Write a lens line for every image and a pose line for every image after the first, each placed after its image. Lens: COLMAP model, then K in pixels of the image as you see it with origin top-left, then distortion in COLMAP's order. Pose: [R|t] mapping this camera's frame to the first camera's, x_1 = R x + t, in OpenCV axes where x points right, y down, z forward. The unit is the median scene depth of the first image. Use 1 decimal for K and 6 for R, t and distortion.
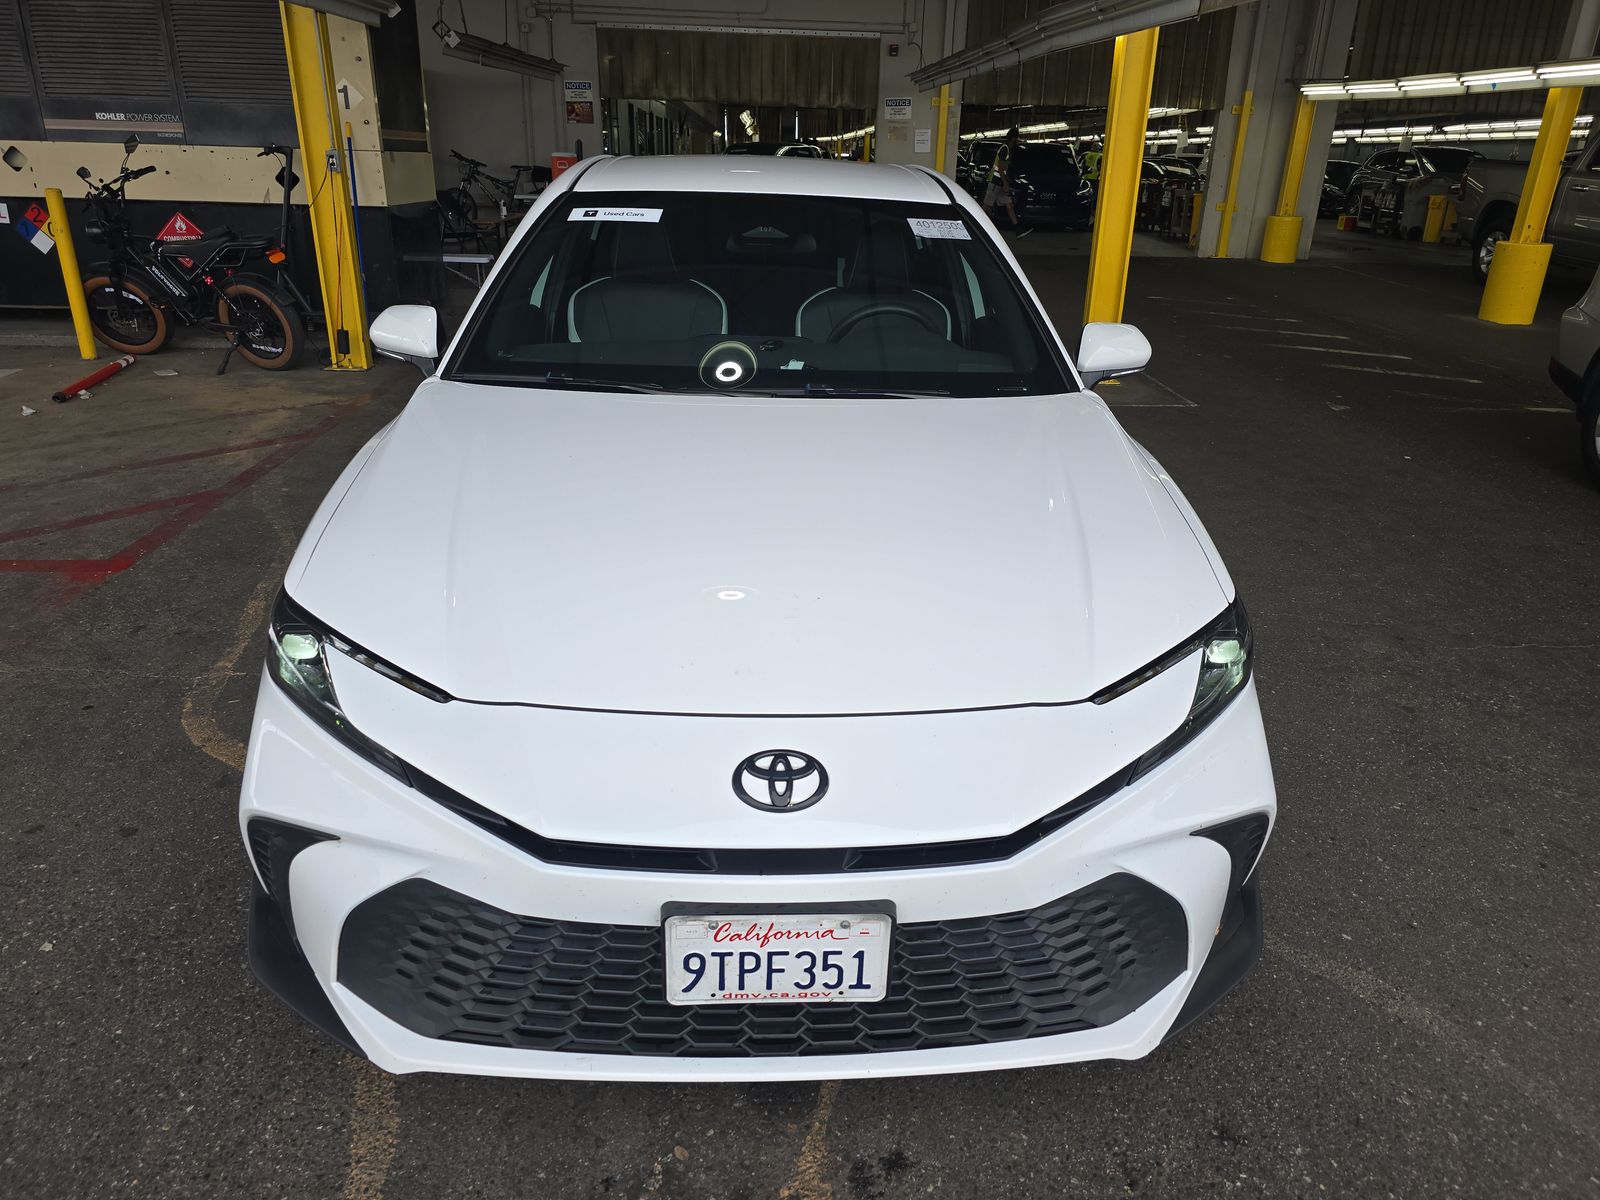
lens RADIAL K [[1066.0, 0, 806.8], [0, 1066.0, 594.7], [0, 0, 1]] dist [0.040320, -0.029832]
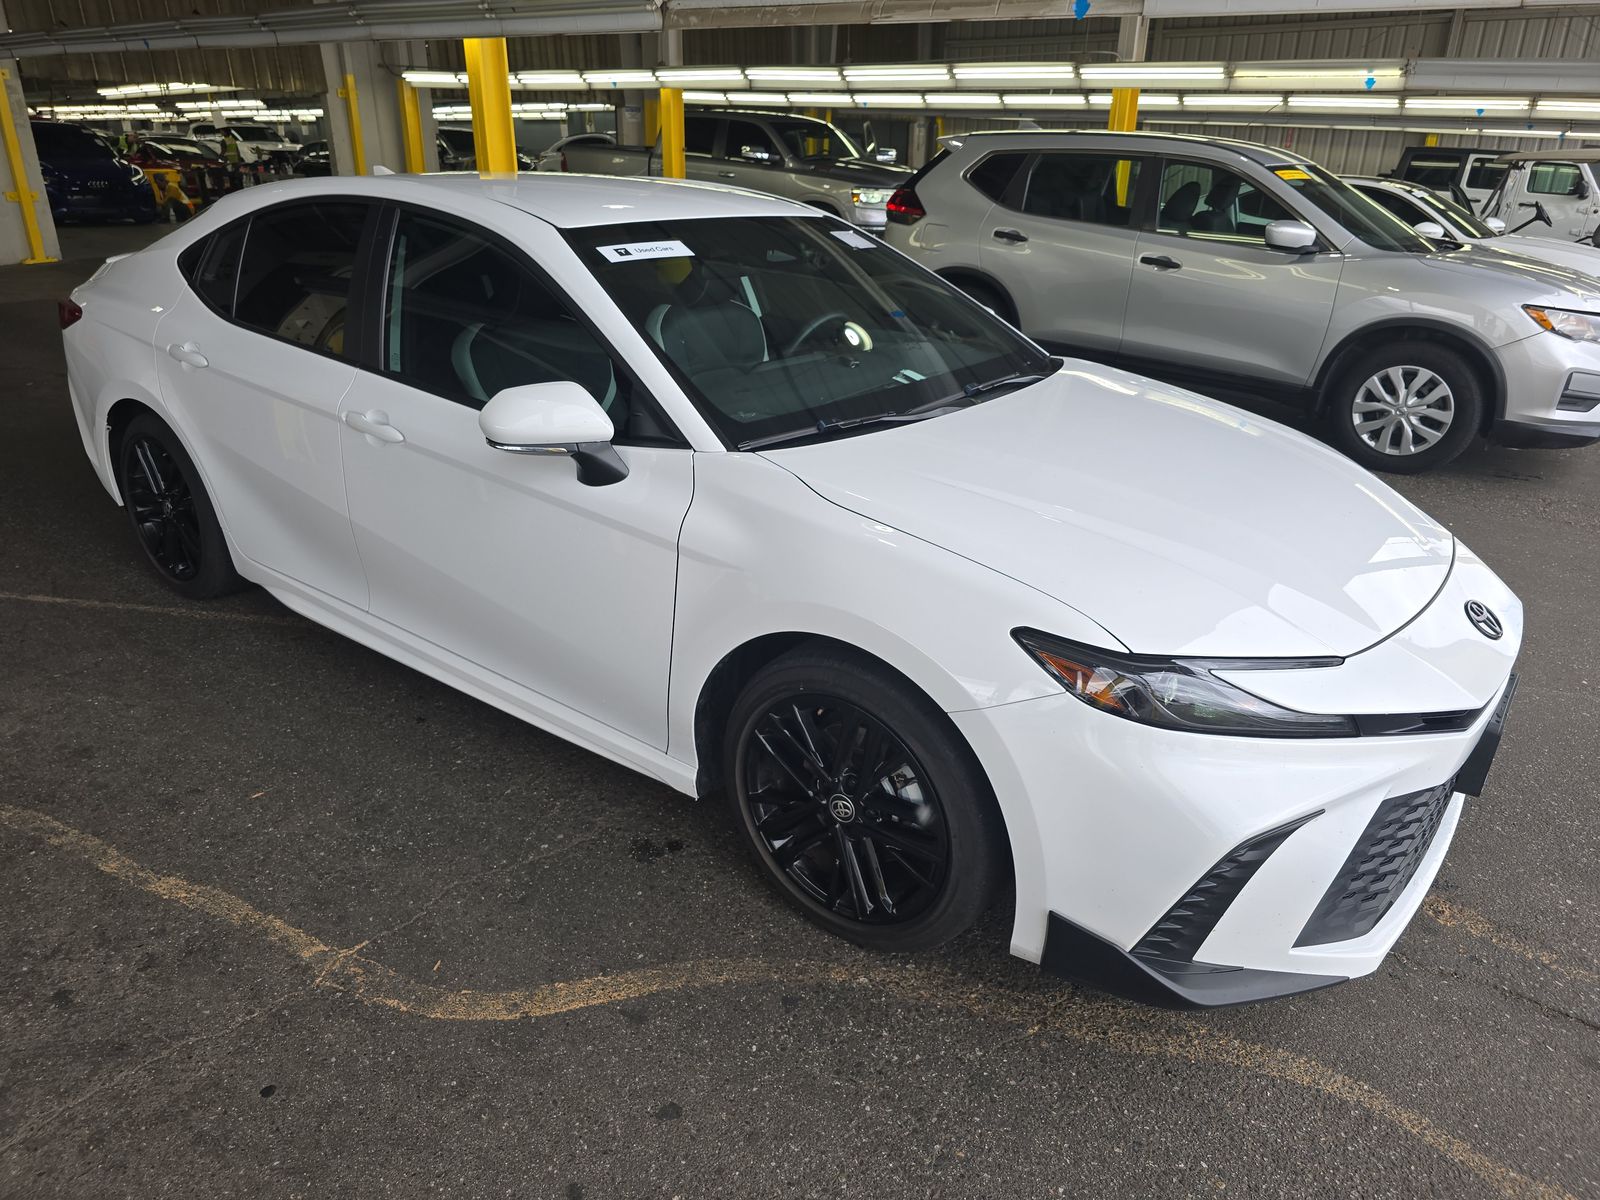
lens RADIAL K [[1066.0, 0, 806.8], [0, 1066.0, 594.7], [0, 0, 1]] dist [0.040320, -0.029832]
pose [[0.645232, -0.306271, 0.699909, -0.229827], [0.291960, 0.945442, 0.144561, -0.048212], [-0.705999, 0.111070, 0.699449, 0.083992]]
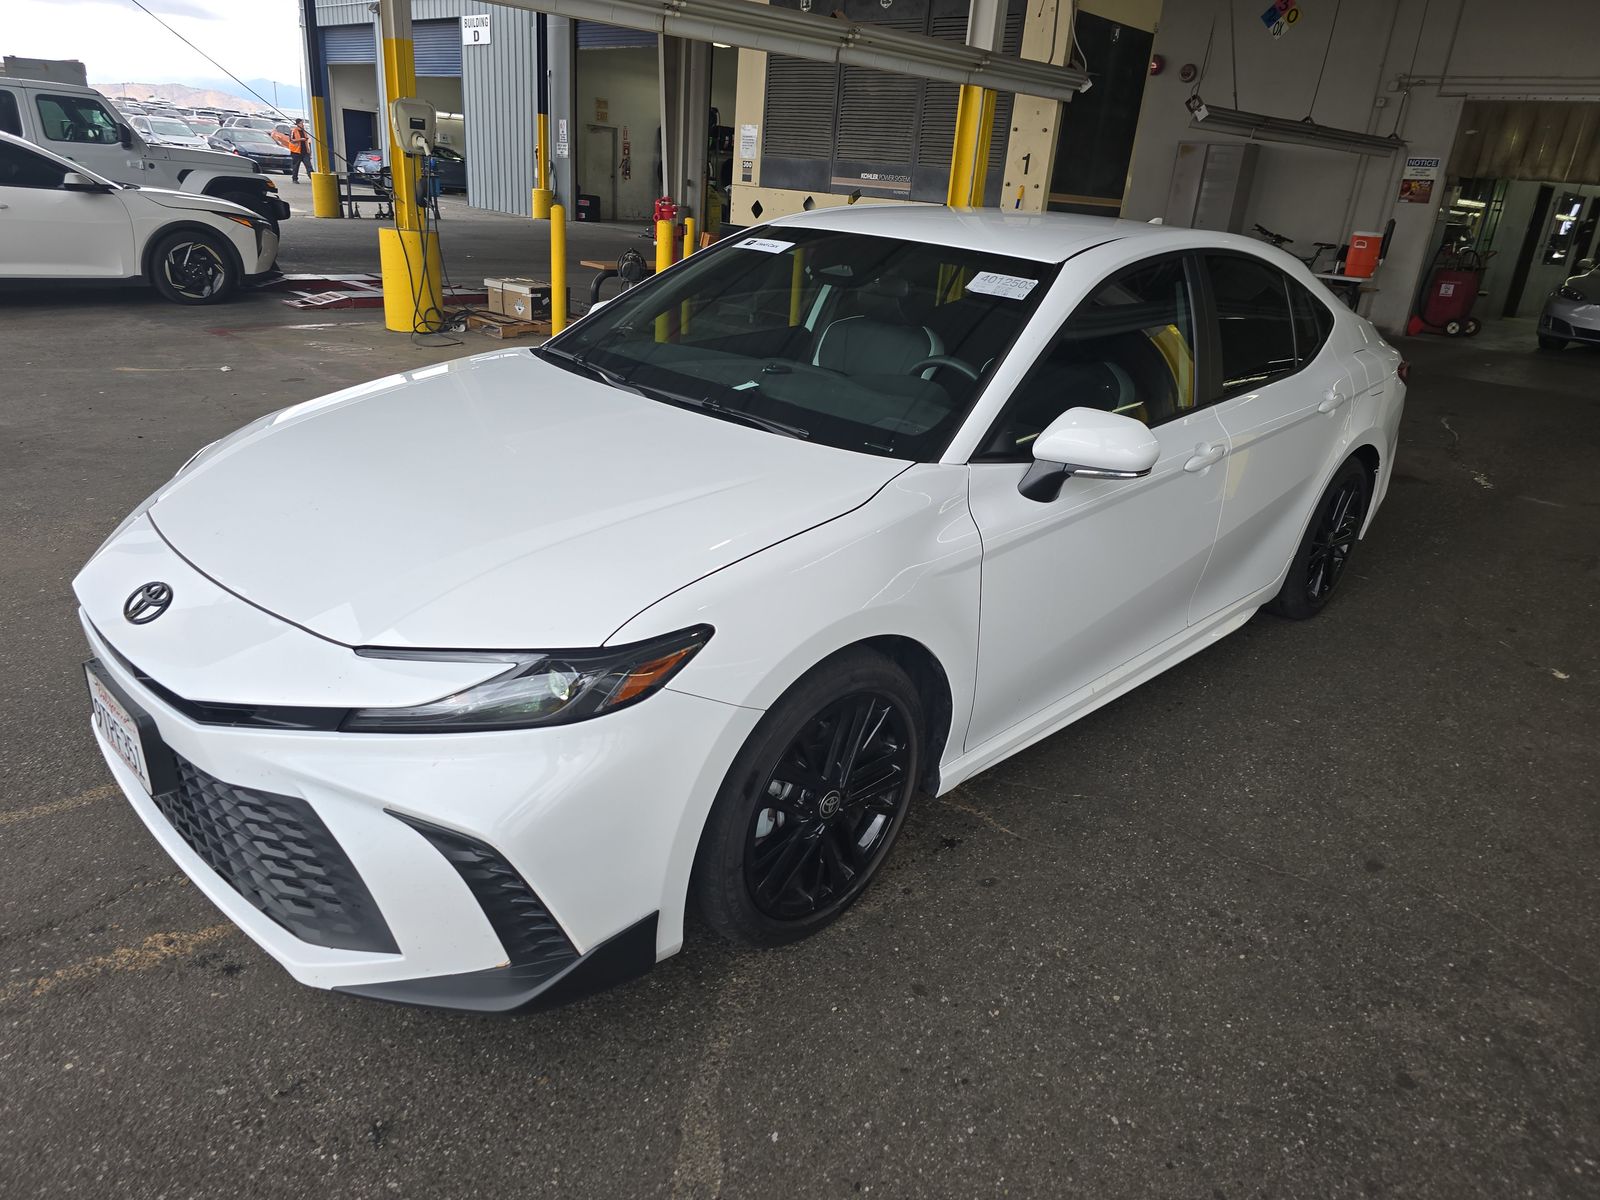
lens RADIAL K [[1066.0, 0, 806.8], [0, 1066.0, 594.7], [0, 0, 1]] dist [0.040320, -0.029832]
pose [[0.685654, 0.288593, -0.668276, 0.199761], [-0.330413, 0.941417, 0.067542, -0.027932], [0.648618, 0.174496, 0.740841, 0.072225]]
